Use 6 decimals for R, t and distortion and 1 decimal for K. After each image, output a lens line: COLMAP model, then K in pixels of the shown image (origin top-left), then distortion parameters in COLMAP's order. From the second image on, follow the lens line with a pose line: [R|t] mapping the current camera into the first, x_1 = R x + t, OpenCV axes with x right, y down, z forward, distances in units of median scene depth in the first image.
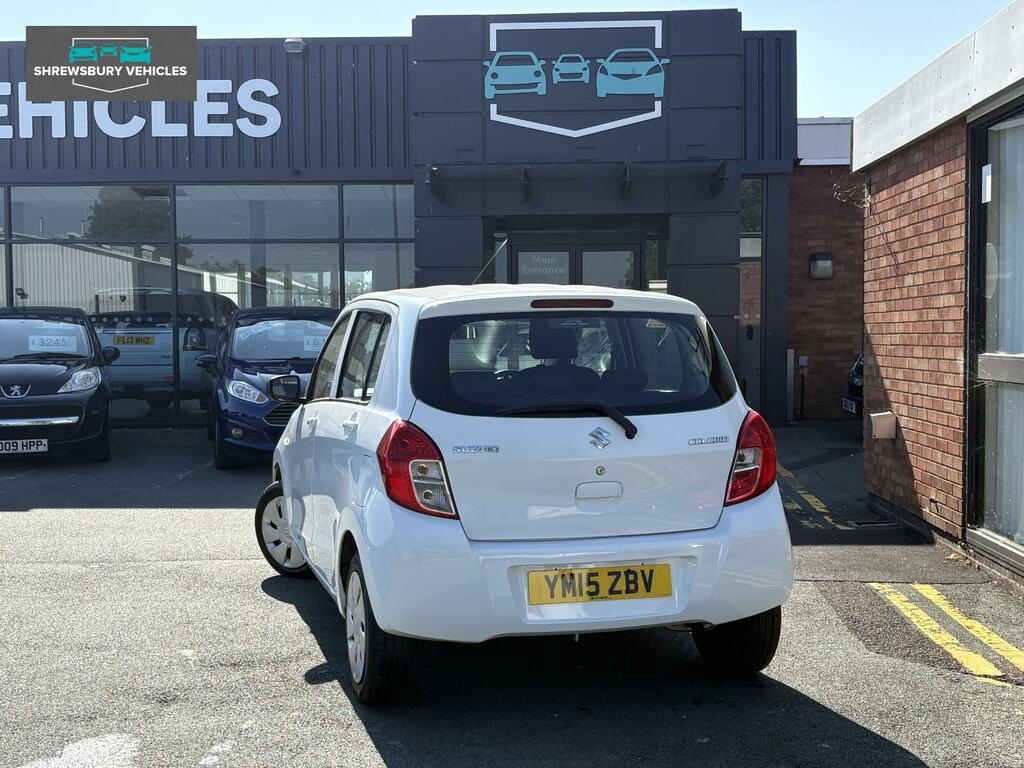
lens RADIAL K [[1309.8, 0, 508.7], [0, 1309.8, 381.8], [0, 0, 1]] dist [0.196702, -0.548670]
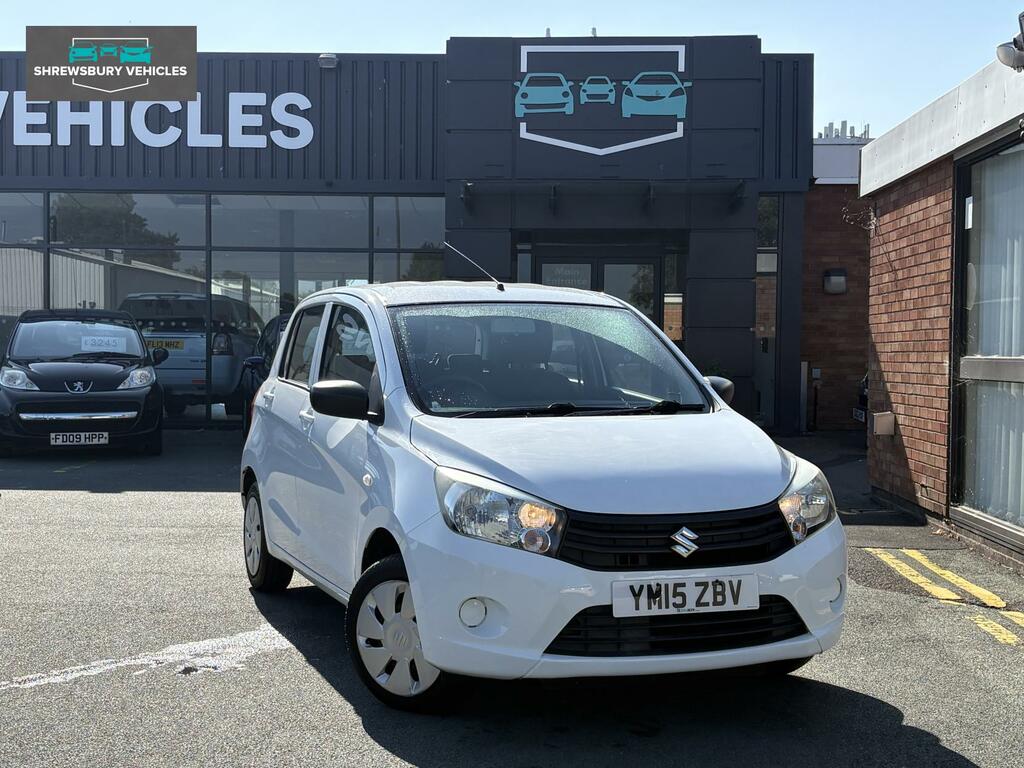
lens RADIAL K [[1420.5, 0, 512.0], [0, 1420.5, 384.0], [0, 0, 1]] dist [0.216514, -0.505606]
pose [[0.999872, 0.014388, 0.006958, -0.025193], [-0.014295, 0.999810, -0.013287, 0.012297], [-0.007148, 0.013186, 0.999888, -0.131911]]
